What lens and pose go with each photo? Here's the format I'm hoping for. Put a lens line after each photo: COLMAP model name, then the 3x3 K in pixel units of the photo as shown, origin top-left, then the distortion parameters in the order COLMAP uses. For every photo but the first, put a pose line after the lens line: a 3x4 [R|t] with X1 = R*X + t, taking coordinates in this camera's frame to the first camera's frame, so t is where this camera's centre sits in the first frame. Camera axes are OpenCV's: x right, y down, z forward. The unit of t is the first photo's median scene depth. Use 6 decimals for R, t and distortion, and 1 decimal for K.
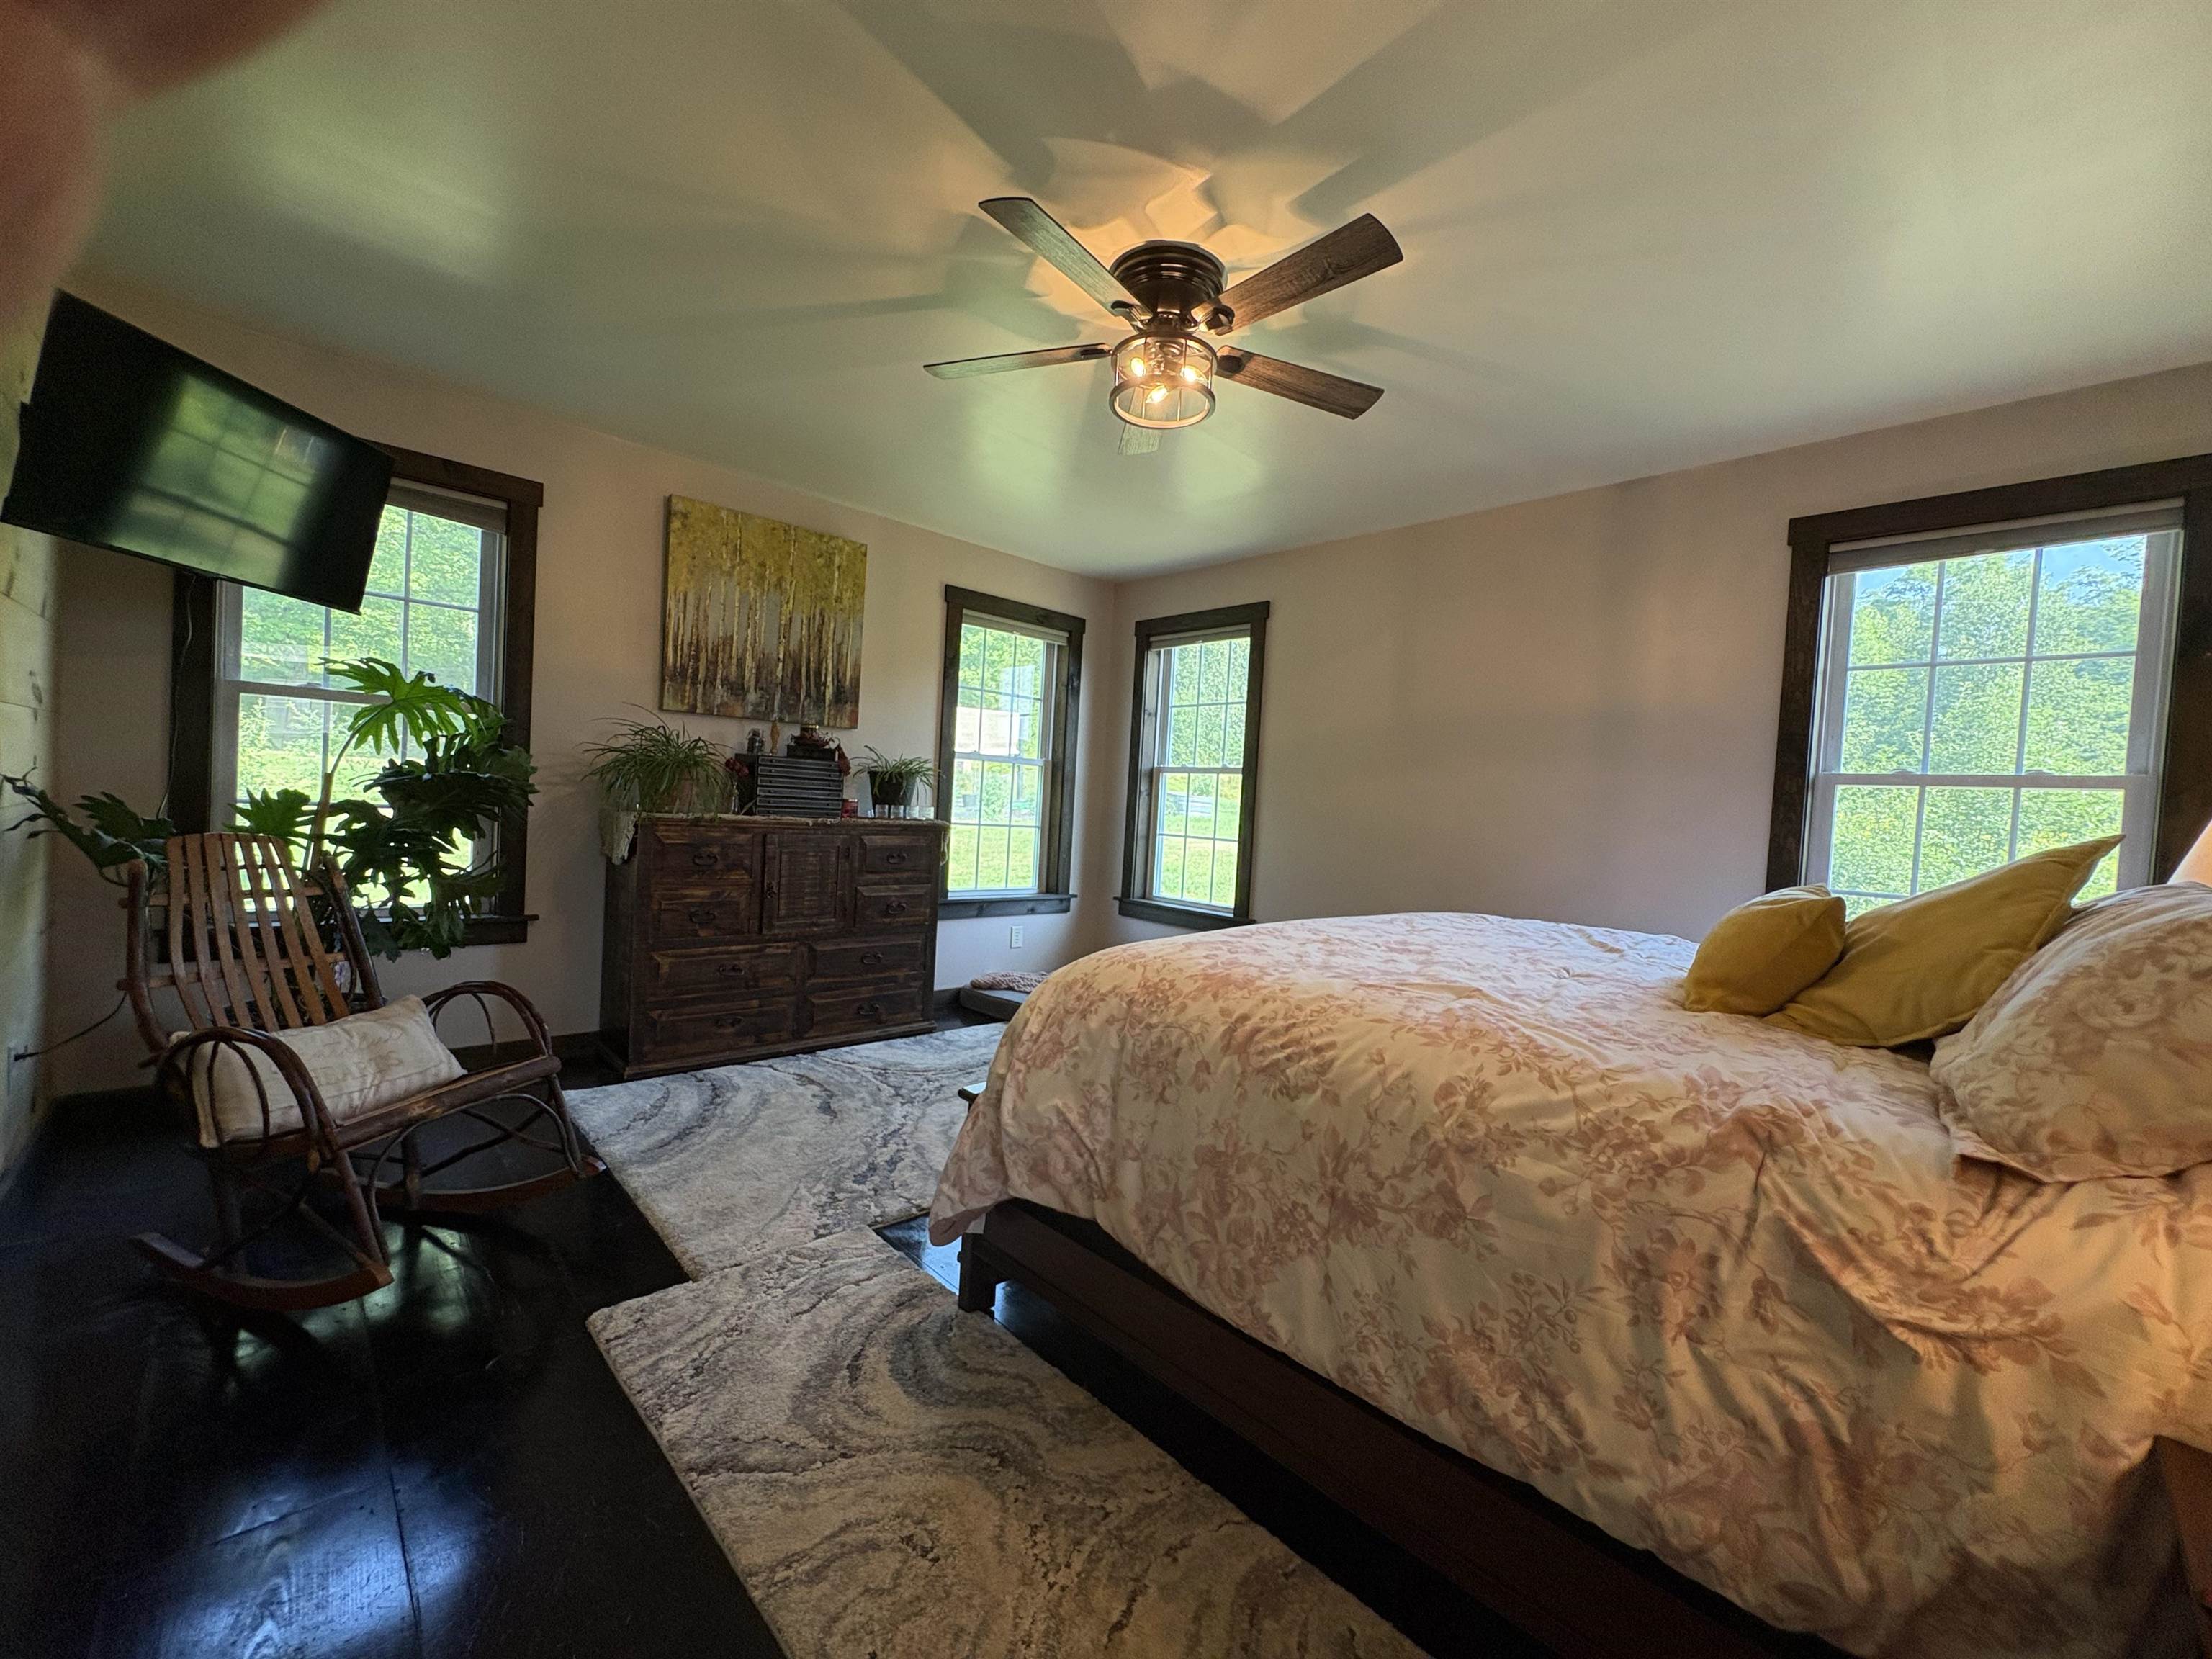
lens RADIAL K [[886.6, 0, 1106.0], [0, 886.6, 829.5], [0, 0, 1]] dist [0.000930, -0.000155]
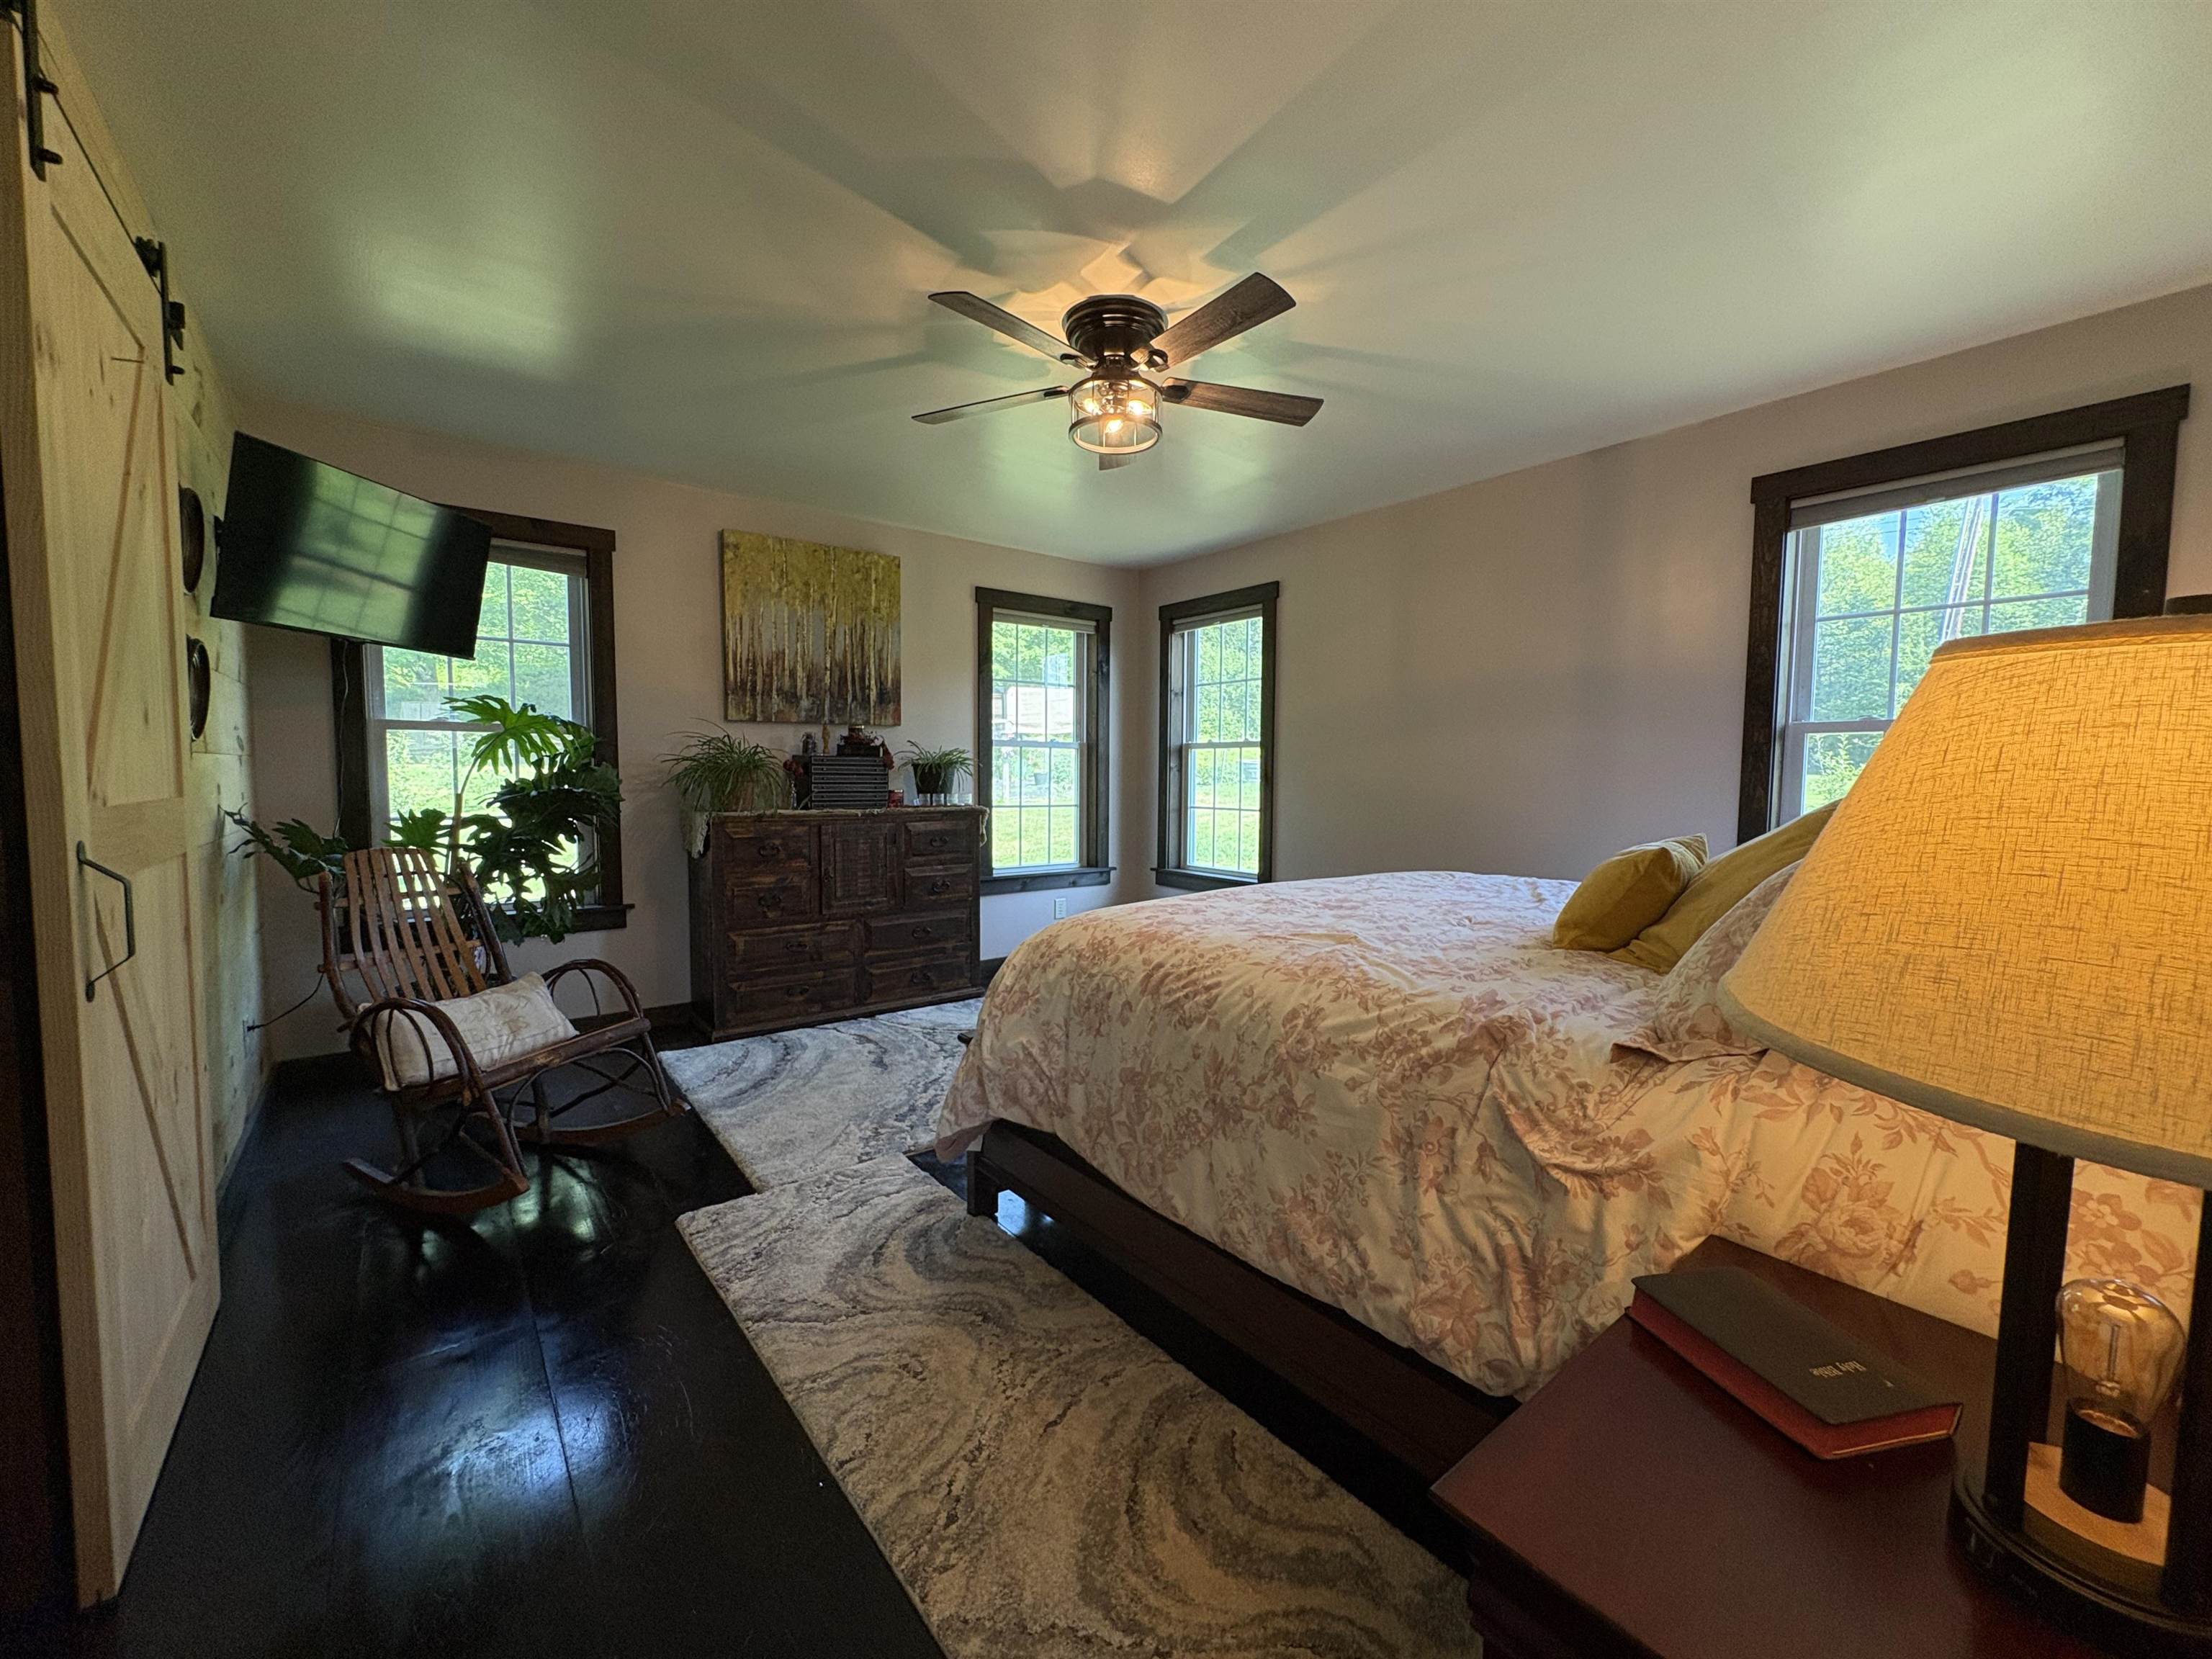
lens RADIAL K [[886.6, 0, 1106.0], [0, 886.6, 829.5], [0, 0, 1]] dist [0.000930, -0.000155]
pose [[0.994509, -0.044065, -0.094926, 0.155909], [0.047110, 0.998437, 0.030078, -0.012449], [0.093452, -0.034385, 0.995030, -0.167665]]
